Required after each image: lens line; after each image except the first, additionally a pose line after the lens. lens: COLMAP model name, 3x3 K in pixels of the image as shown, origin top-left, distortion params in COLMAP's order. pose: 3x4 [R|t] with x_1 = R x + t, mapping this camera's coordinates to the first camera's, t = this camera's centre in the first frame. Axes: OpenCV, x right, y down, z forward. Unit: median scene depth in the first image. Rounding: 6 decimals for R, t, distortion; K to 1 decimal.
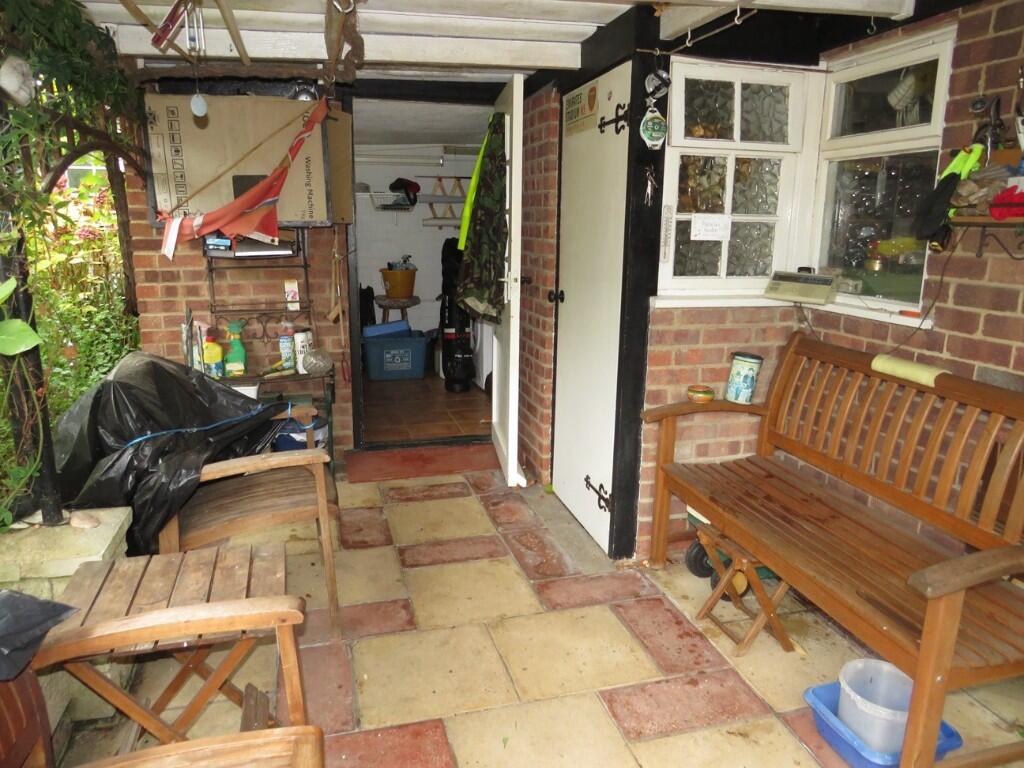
lens RADIAL K [[729.7, 0, 512.0], [0, 729.7, 384.0], [0, 0, 1]] dist [-0.035149, 0.020645]
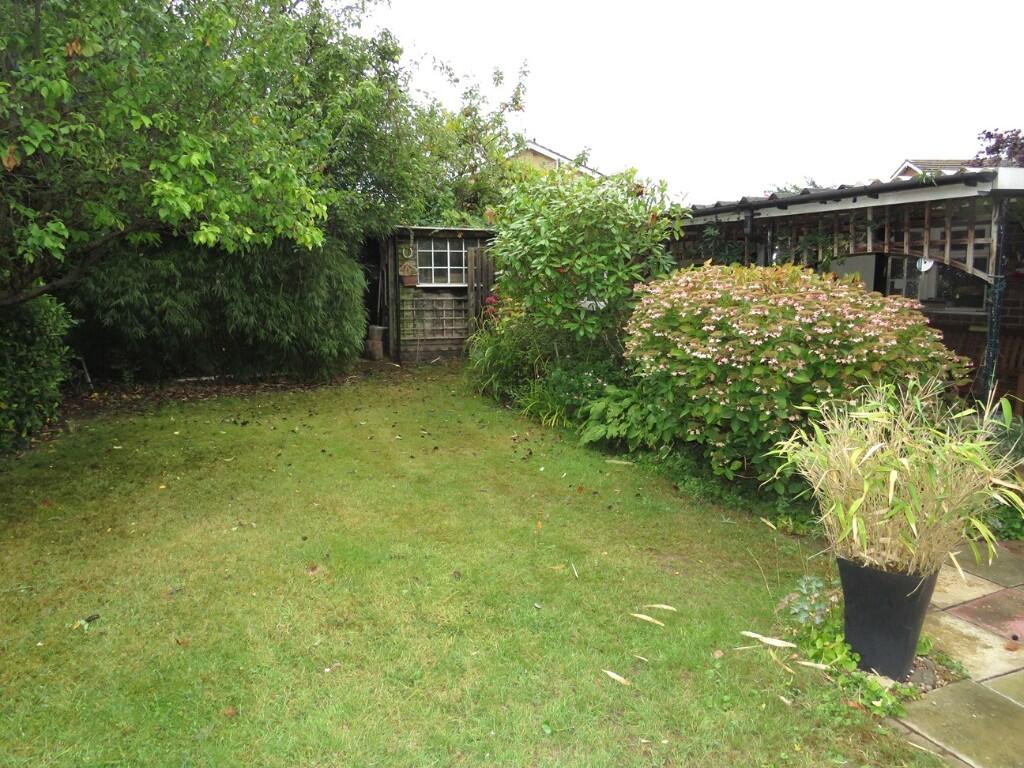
lens RADIAL K [[729.7, 0, 512.0], [0, 729.7, 384.0], [0, 0, 1]] dist [-0.035149, 0.020645]
pose [[0.991276, -0.037467, 0.126366, -1.569152], [0.046316, 0.996621, -0.067838, 0.281420], [-0.123397, 0.073099, 0.989661, -1.509554]]
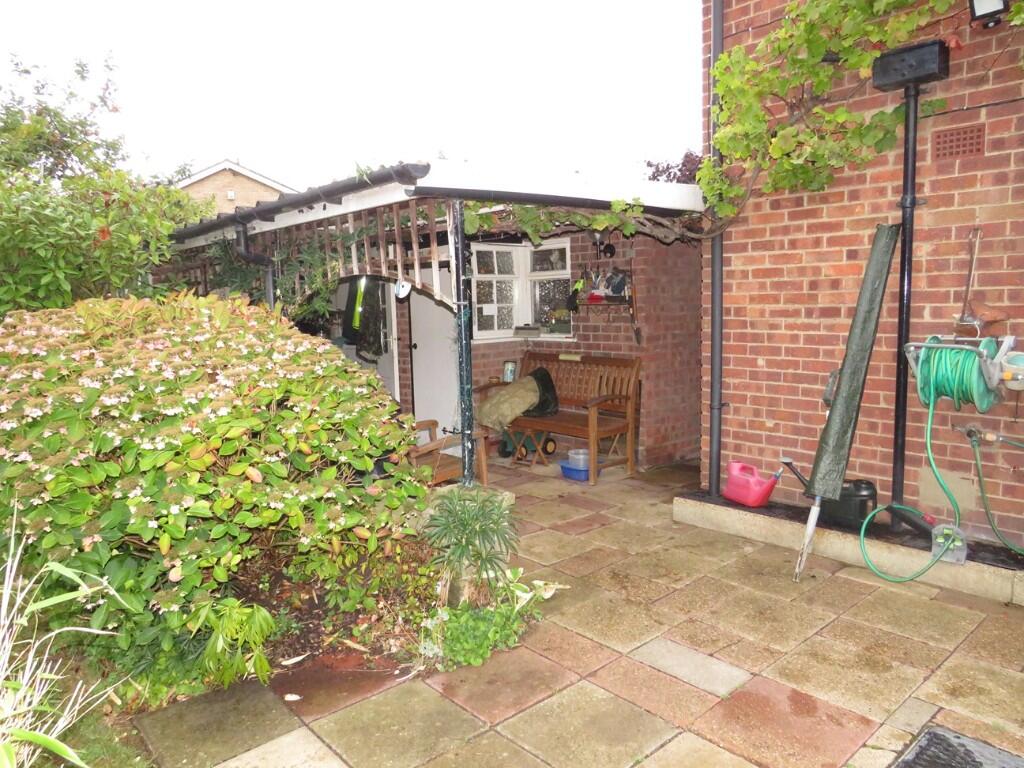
lens RADIAL K [[729.7, 0, 512.0], [0, 729.7, 384.0], [0, 0, 1]] dist [-0.035149, 0.020645]
pose [[0.897374, -0.089639, 0.432069, -0.747742], [0.134753, 0.988045, -0.074886, 0.223928], [-0.420191, 0.125424, 0.898726, -1.201205]]
